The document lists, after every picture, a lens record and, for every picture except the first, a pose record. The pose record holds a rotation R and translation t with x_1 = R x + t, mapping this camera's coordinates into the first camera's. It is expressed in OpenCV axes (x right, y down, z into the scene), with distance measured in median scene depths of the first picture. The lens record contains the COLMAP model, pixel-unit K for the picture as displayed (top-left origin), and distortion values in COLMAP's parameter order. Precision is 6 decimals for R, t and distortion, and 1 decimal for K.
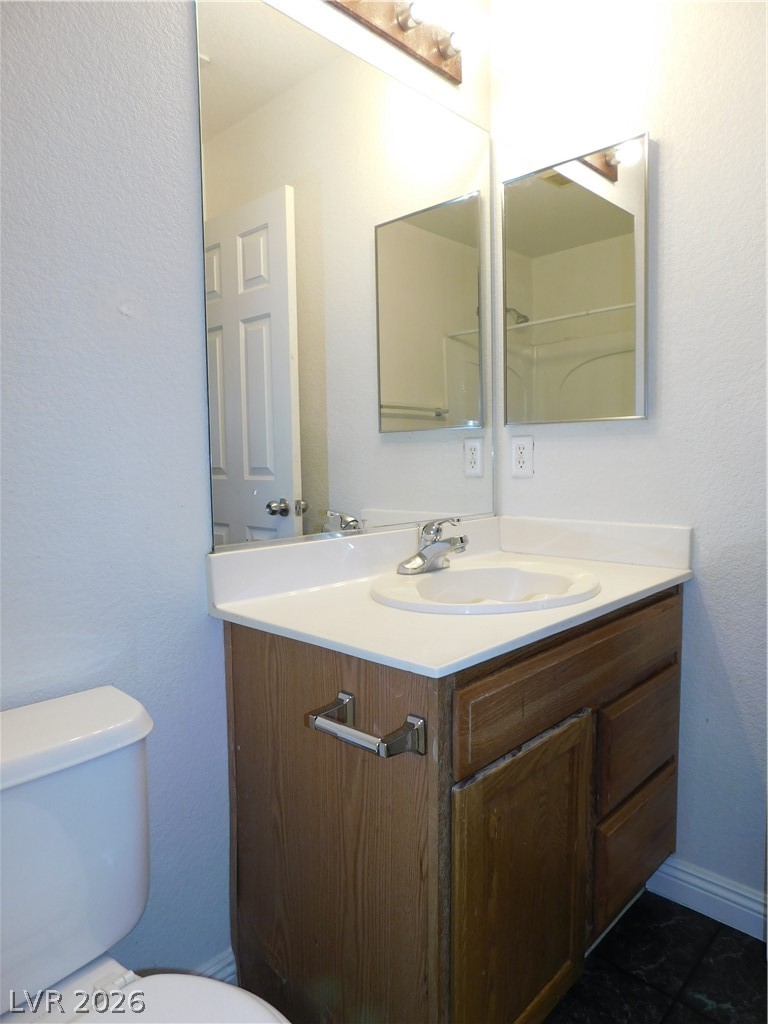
lens RADIAL K [[678.3, 0, 385.0], [0, 678.3, 512.9], [0, 0, 1]] dist [-0.061174, 0.050703]
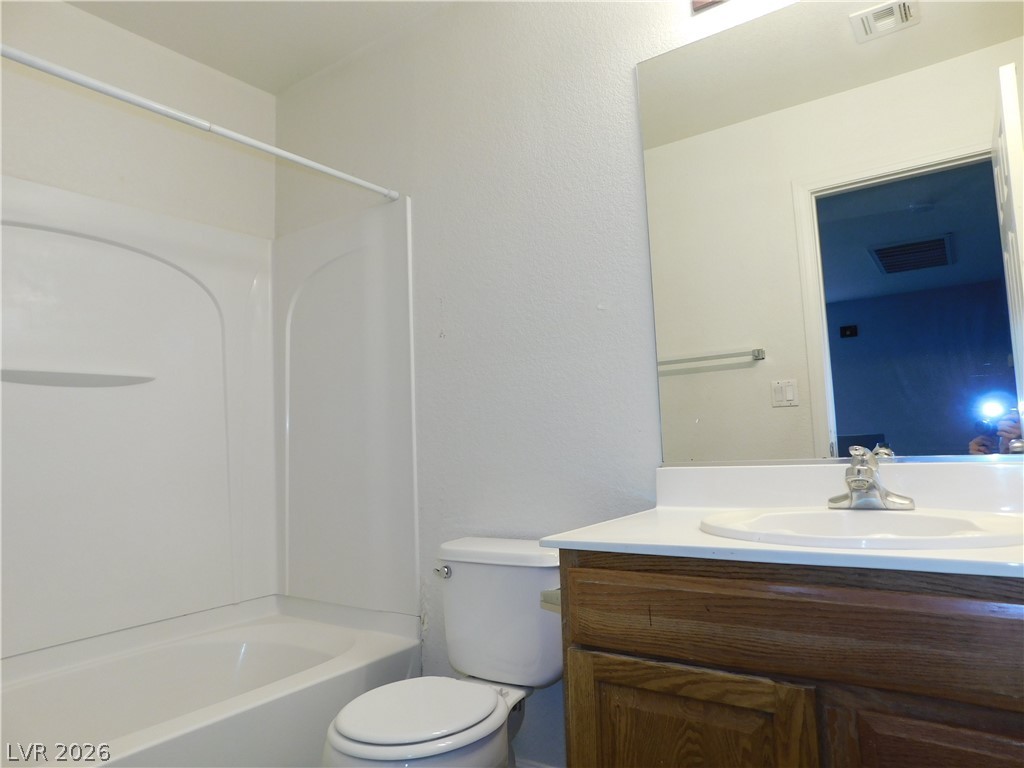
lens RADIAL K [[678.3, 0, 513.2], [0, 678.3, 381.6], [0, 0, 1]] dist [-0.061174, 0.050703]
pose [[0.143989, -0.077016, -0.986578, 1.169034], [-0.058401, 0.994568, -0.086164, 0.027108], [0.987854, 0.070024, 0.138709, 0.585533]]
